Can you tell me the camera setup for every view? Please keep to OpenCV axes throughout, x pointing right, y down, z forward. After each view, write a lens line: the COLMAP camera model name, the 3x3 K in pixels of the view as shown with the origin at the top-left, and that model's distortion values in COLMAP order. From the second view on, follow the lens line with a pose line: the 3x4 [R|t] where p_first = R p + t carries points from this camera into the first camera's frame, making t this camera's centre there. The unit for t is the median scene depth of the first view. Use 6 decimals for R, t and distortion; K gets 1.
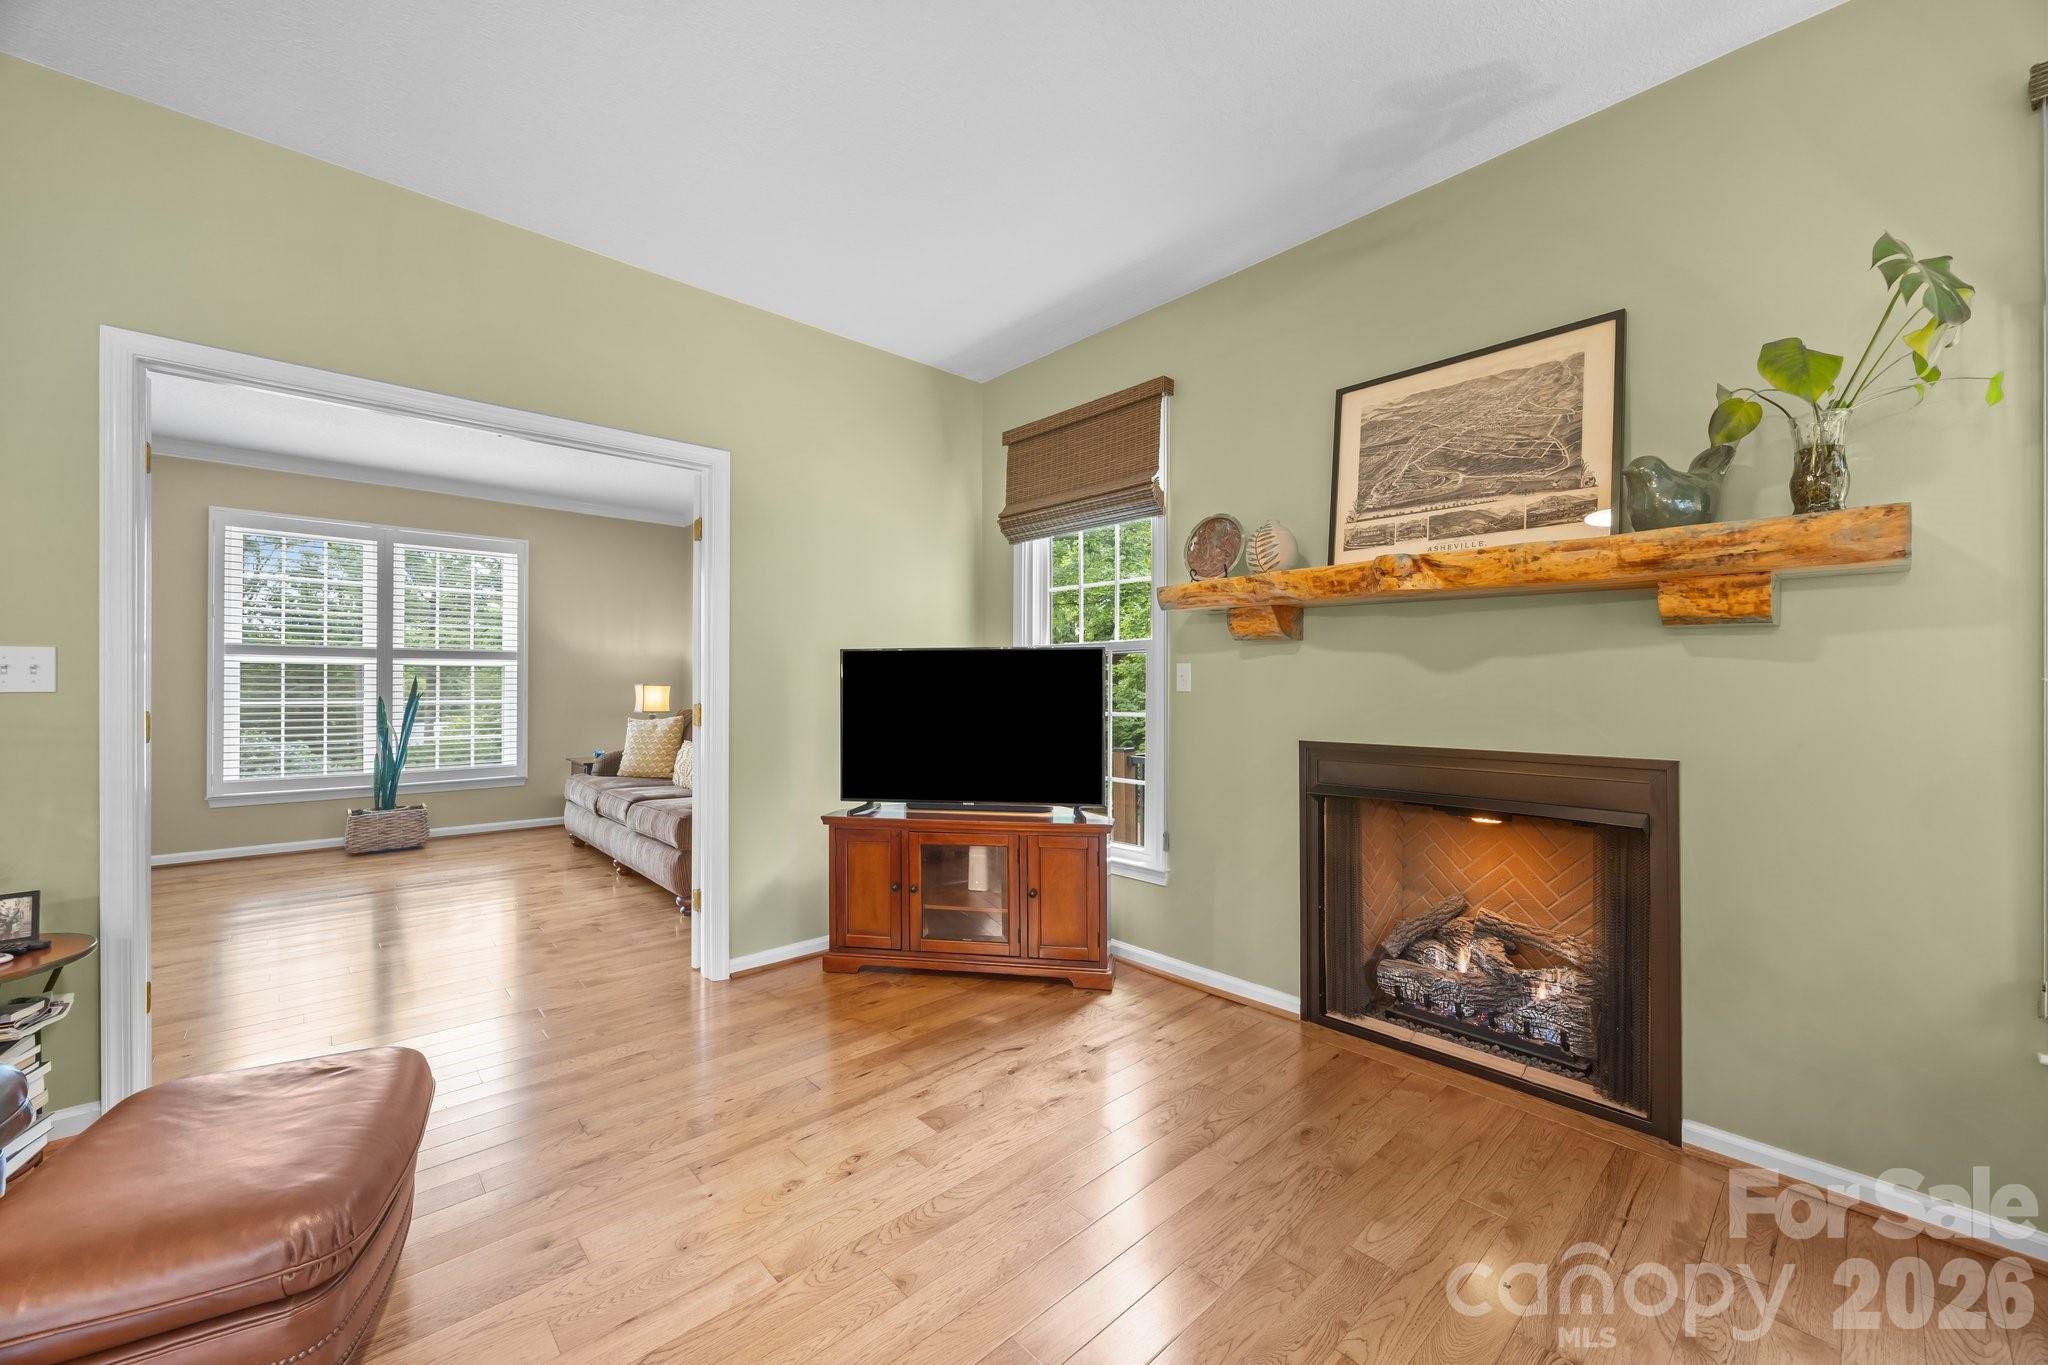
lens RADIAL K [[785.3, 0, 1032.3], [0, 785.3, 680.6], [0, 0, 1]] dist [0.000023, 0.000134]
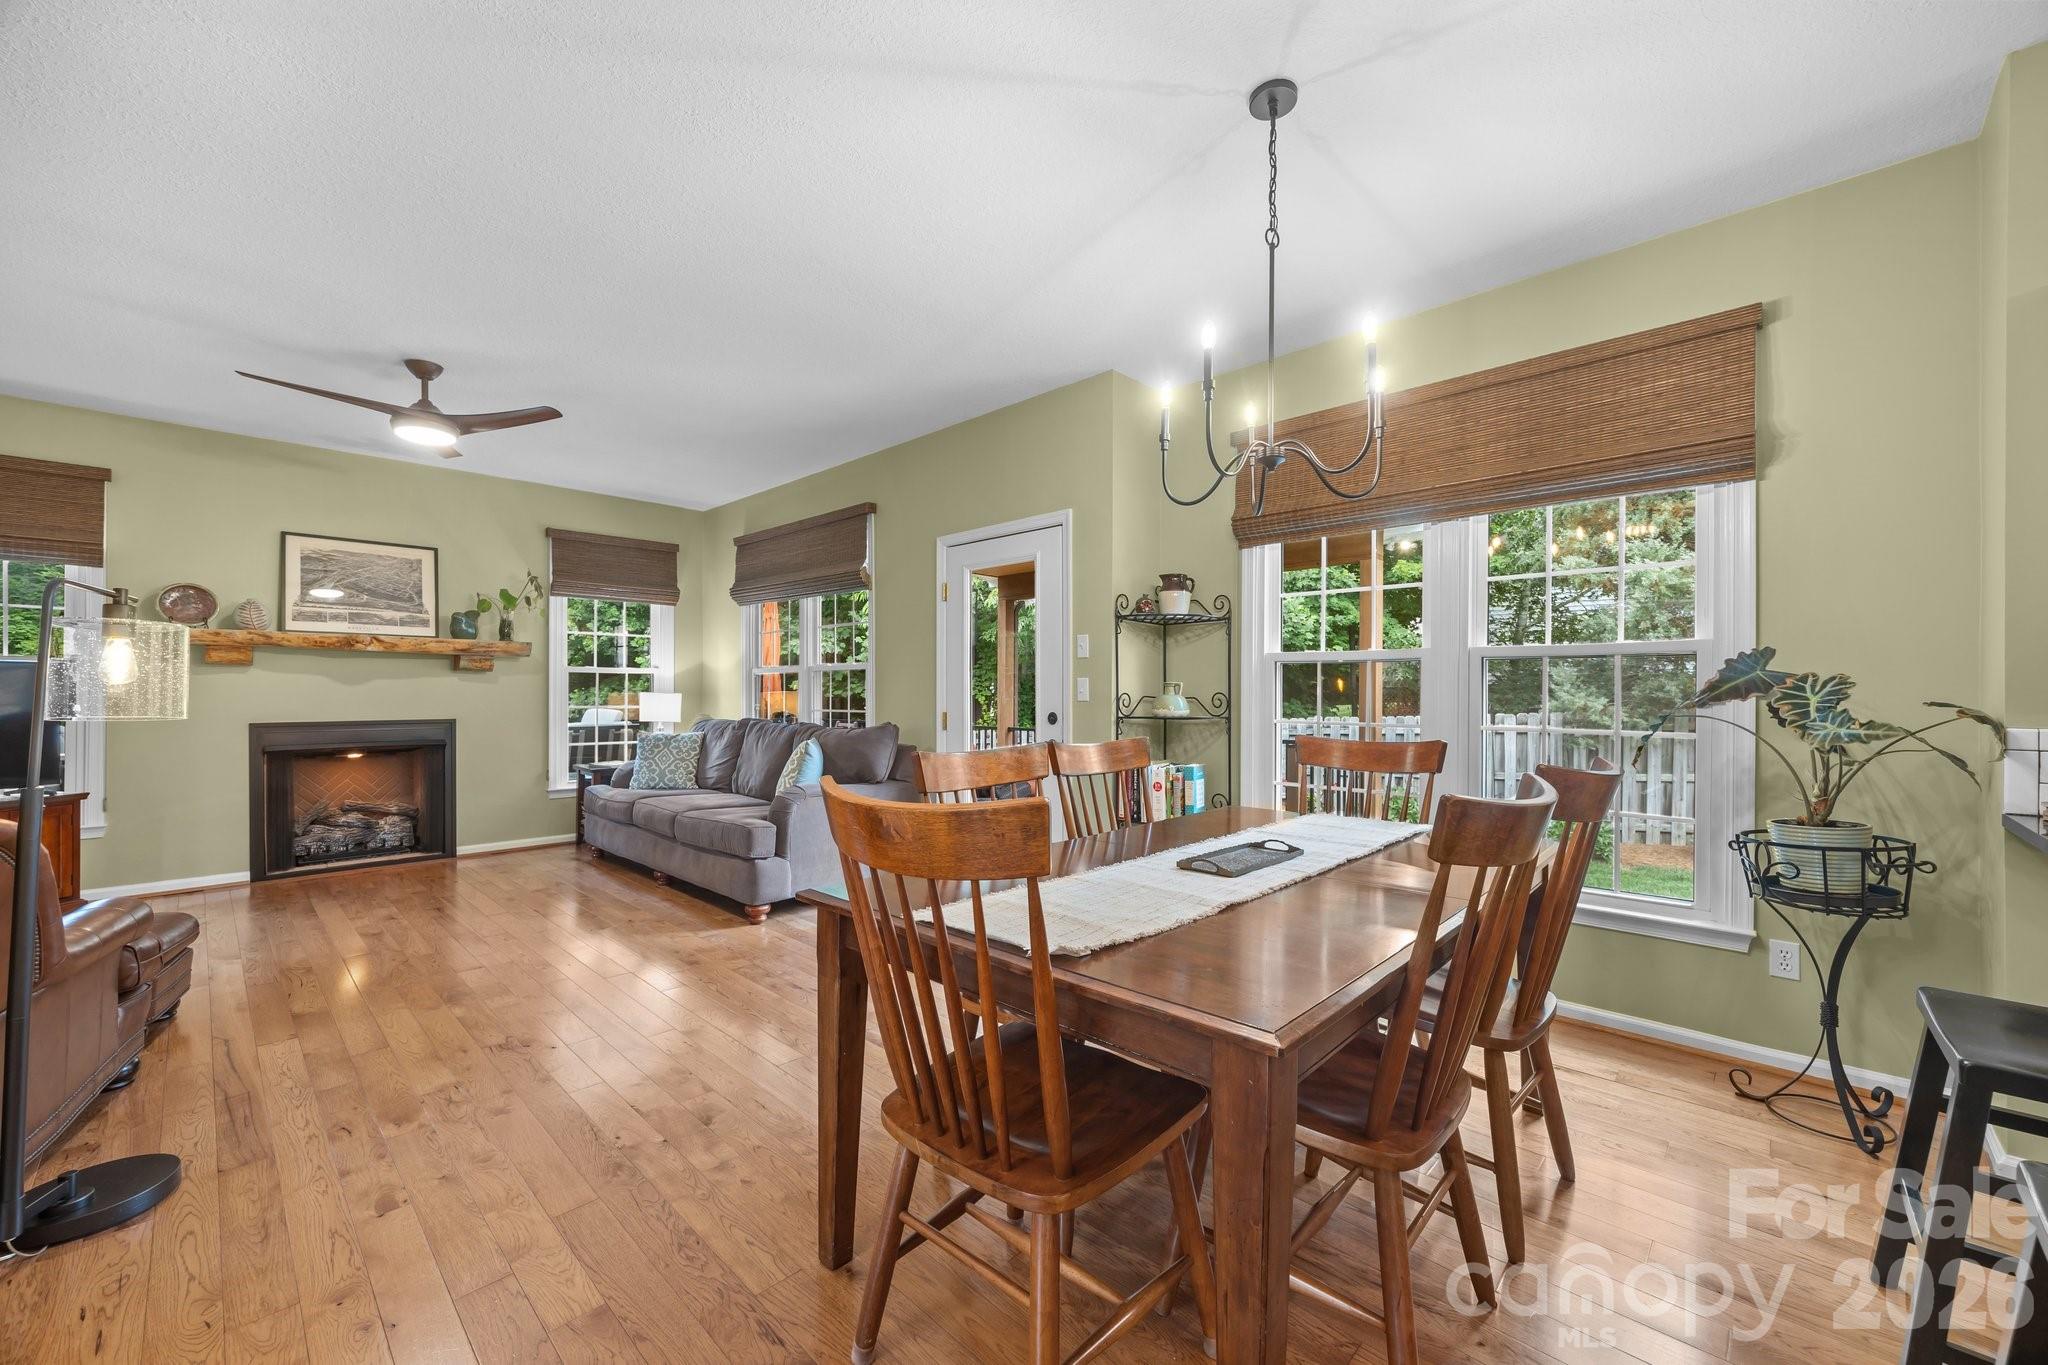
lens RADIAL K [[792.7, 0, 1028.1], [0, 792.7, 689.2], [0, 0, 1]] dist [0.001548, 0.000105]
pose [[-0.056374, -0.000610, 0.998410, -1.356464], [-0.008479, 0.999964, 0.000132, -0.012838], [-0.998374, -0.008458, -0.056377, -0.557891]]
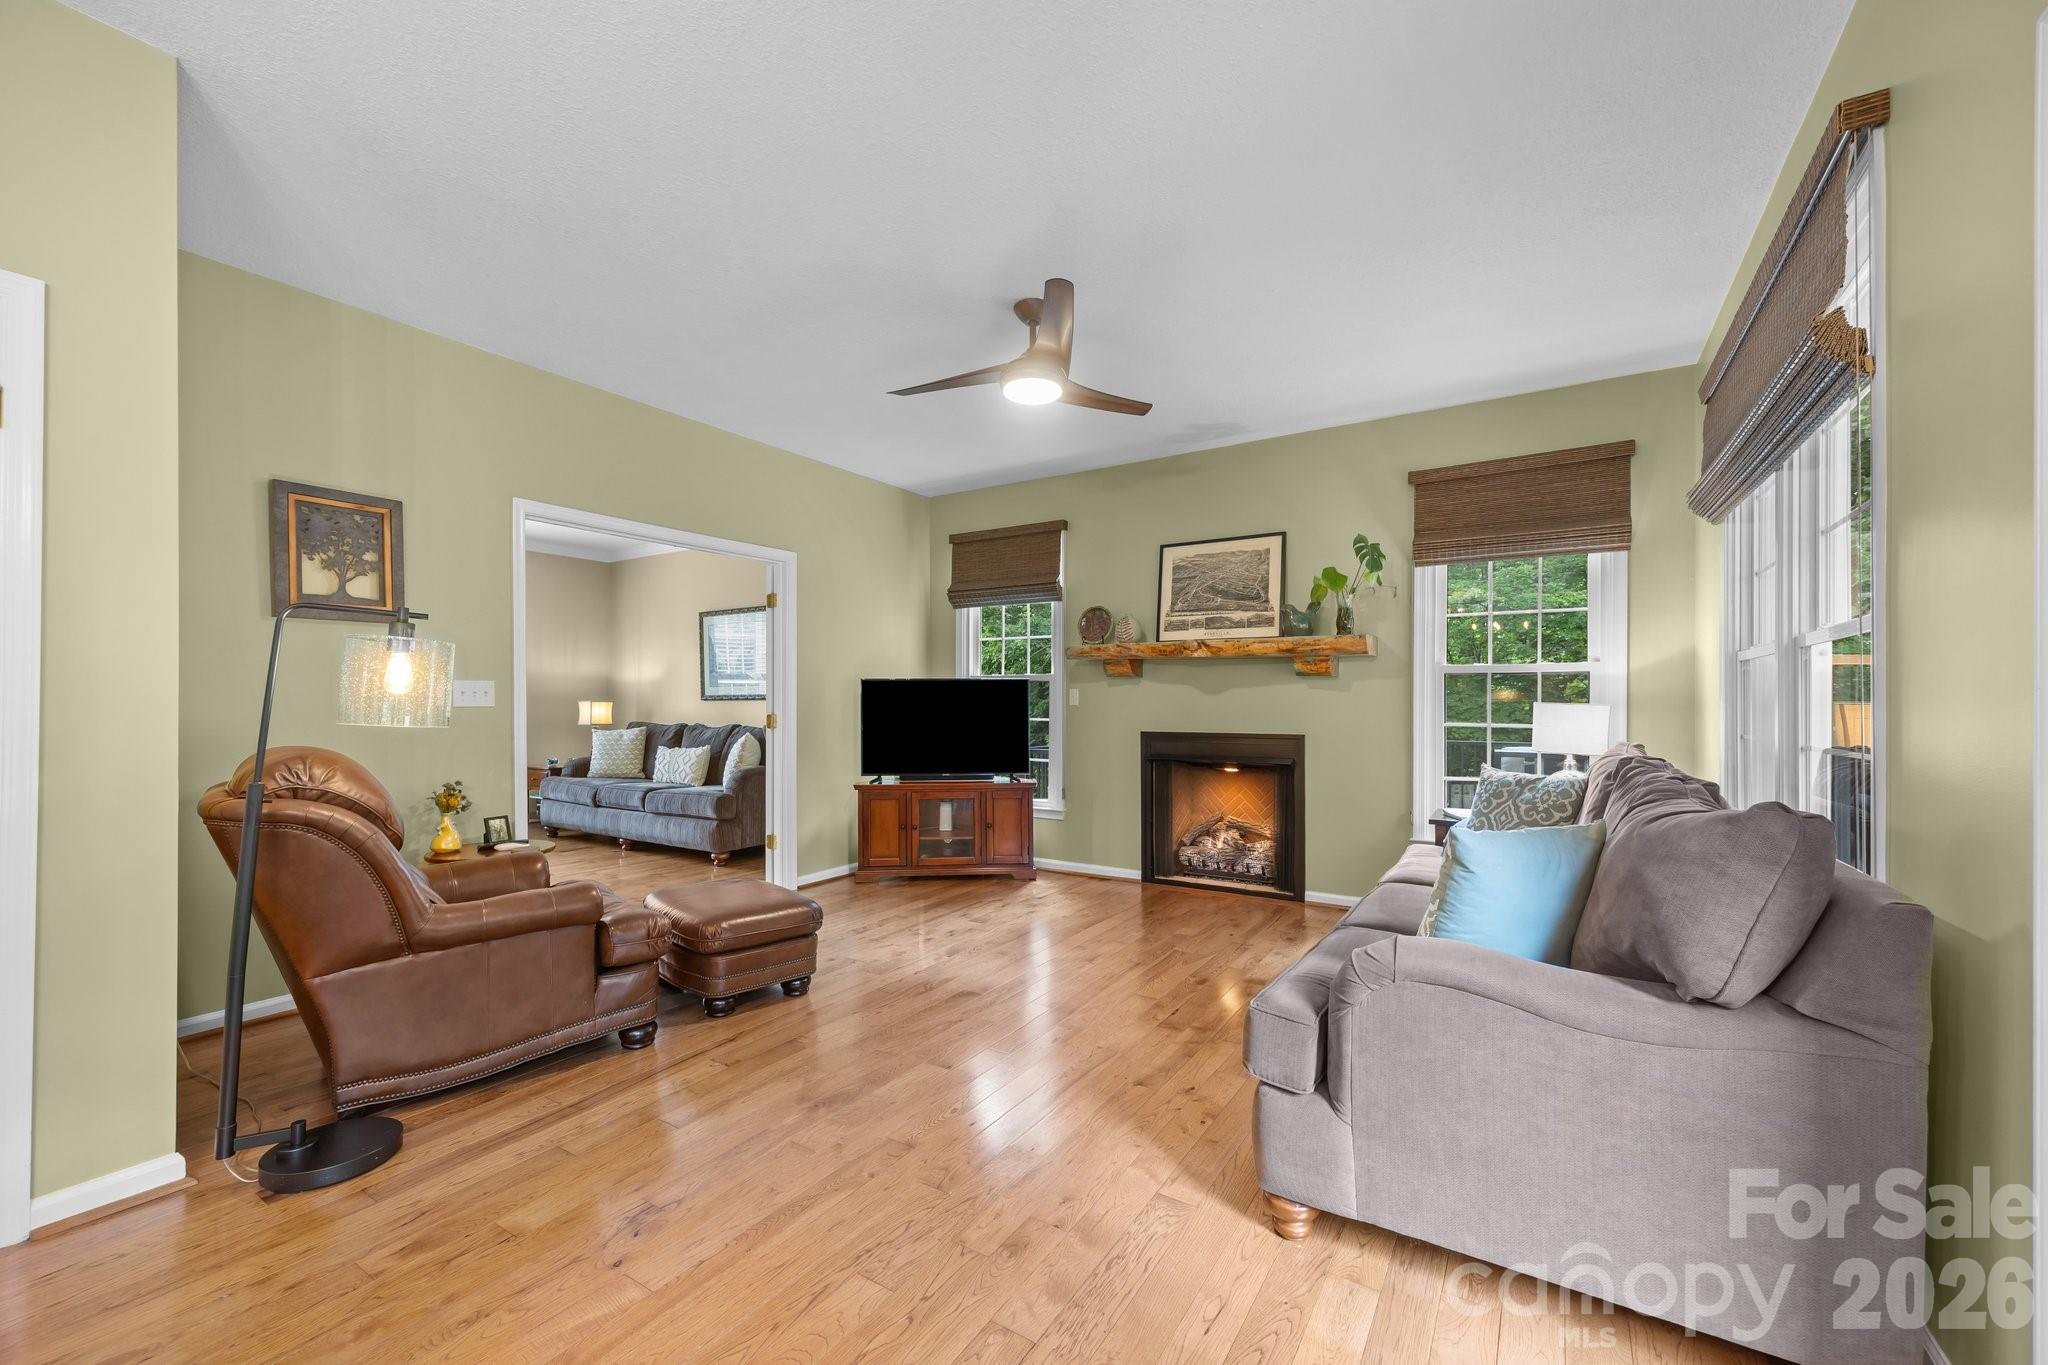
lens RADIAL K [[812.0, 0, 1032.7], [0, 812.0, 700.4], [0, 0, 1]] dist [0.000620, -0.000059]
pose [[0.967397, -0.000965, 0.253264, -0.348686], [-0.000493, 0.999984, 0.005694, -0.006818], [-0.253266, -0.005633, 0.967380, -0.701412]]
